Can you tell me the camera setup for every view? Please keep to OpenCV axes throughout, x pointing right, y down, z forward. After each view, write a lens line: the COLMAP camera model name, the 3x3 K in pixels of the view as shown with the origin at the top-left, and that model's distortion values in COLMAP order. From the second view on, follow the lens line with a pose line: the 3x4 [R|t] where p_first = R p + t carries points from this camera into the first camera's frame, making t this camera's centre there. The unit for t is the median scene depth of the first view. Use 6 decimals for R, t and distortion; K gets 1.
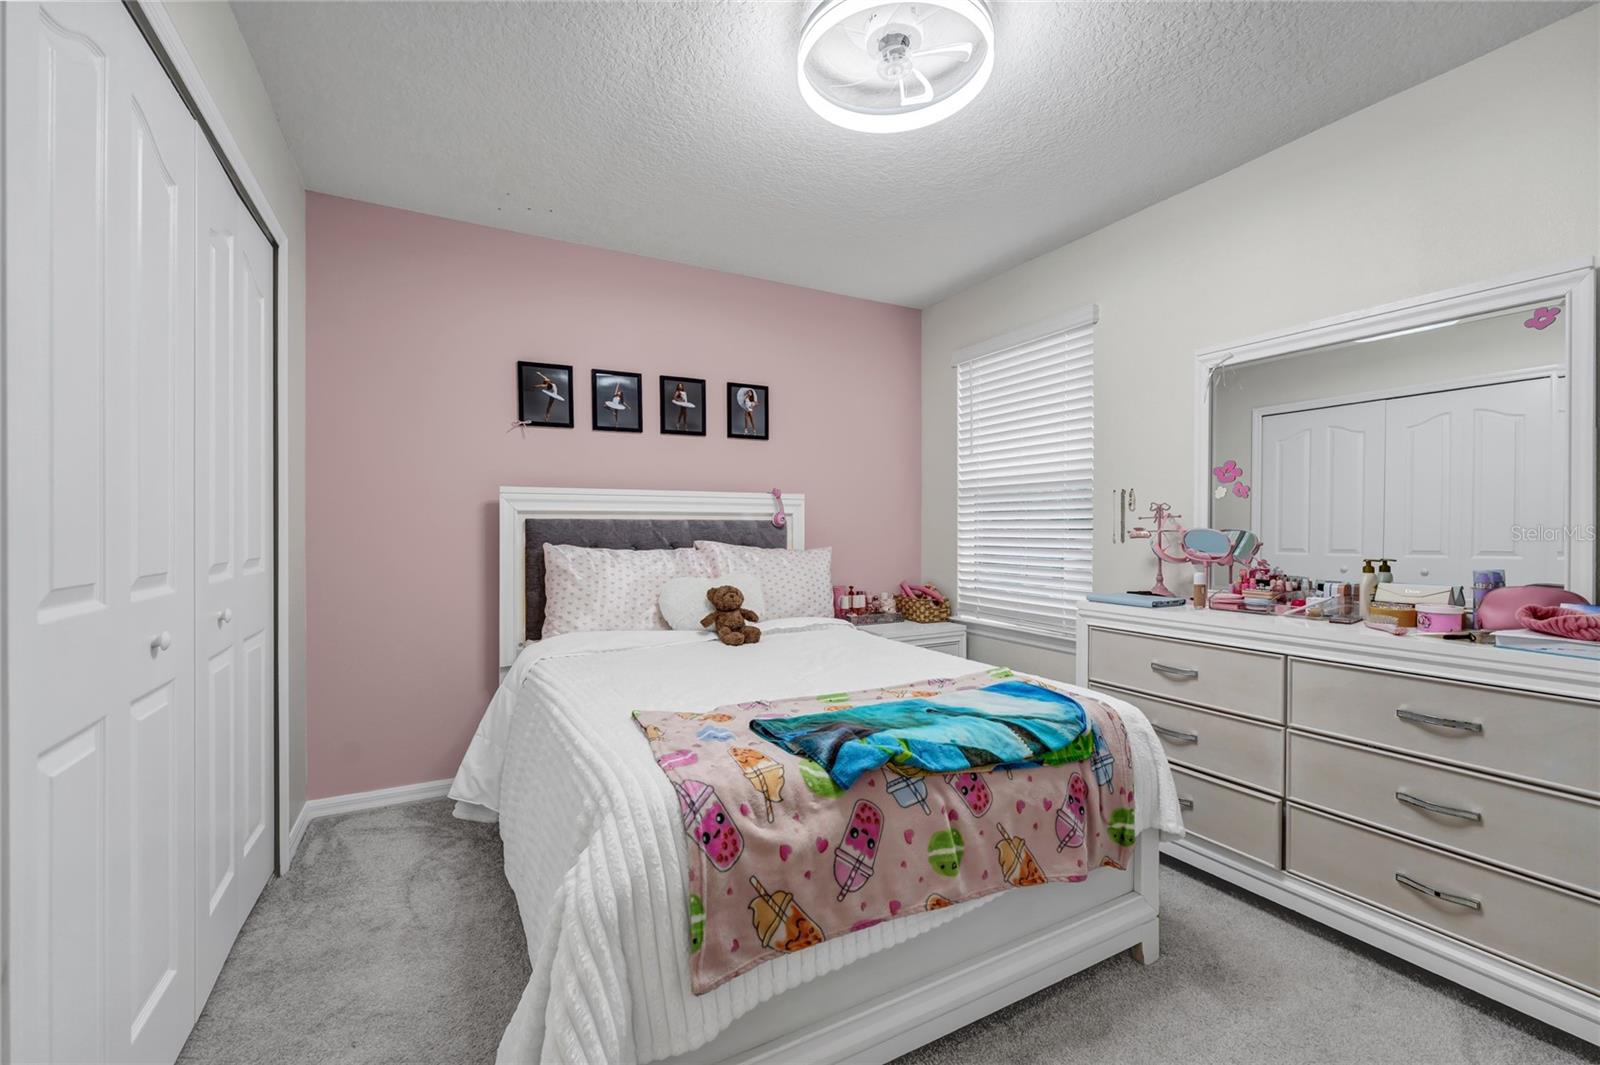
lens RADIAL K [[652.5, 0, 781.4], [0, 652.5, 533.5], [0, 0, 1]] dist [0.000369, -0.000411]
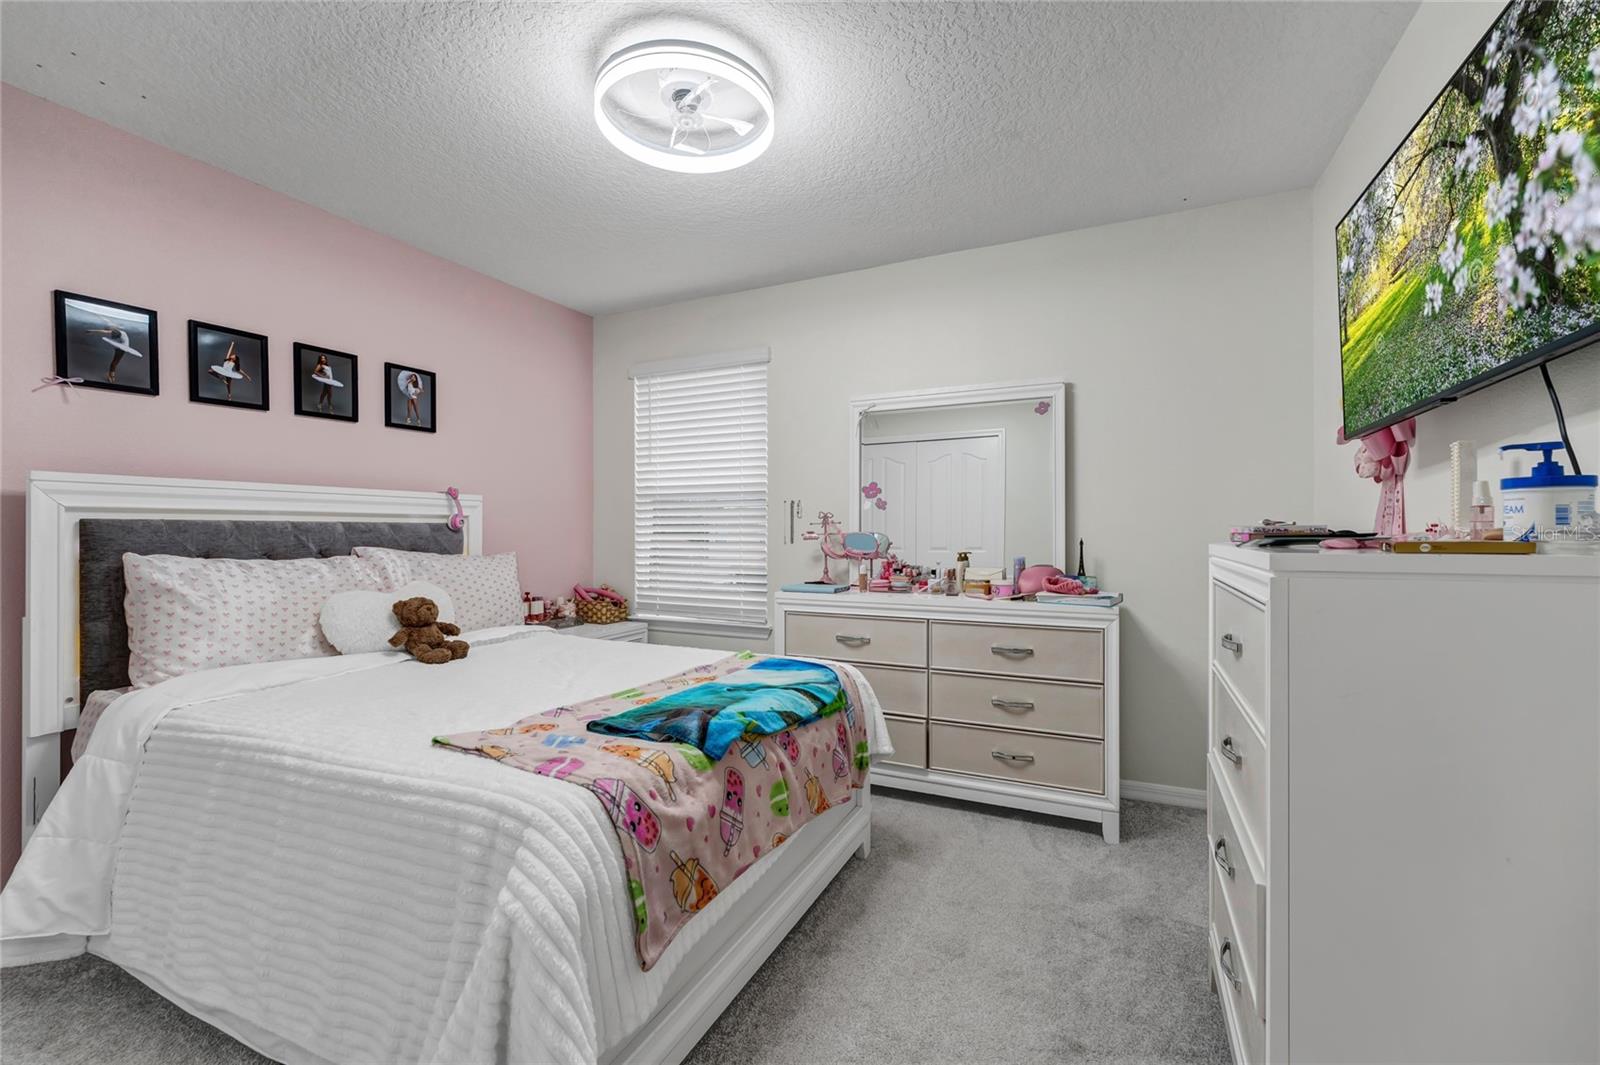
lens RADIAL K [[652.5, 0, 781.4], [0, 652.5, 533.5], [0, 0, 1]] dist [0.000369, -0.000411]
pose [[0.820373, -0.002064, 0.571825, -0.285892], [0.004950, 0.999982, -0.003492, -0.001032], [-0.571808, 0.005696, 0.820368, -0.002701]]
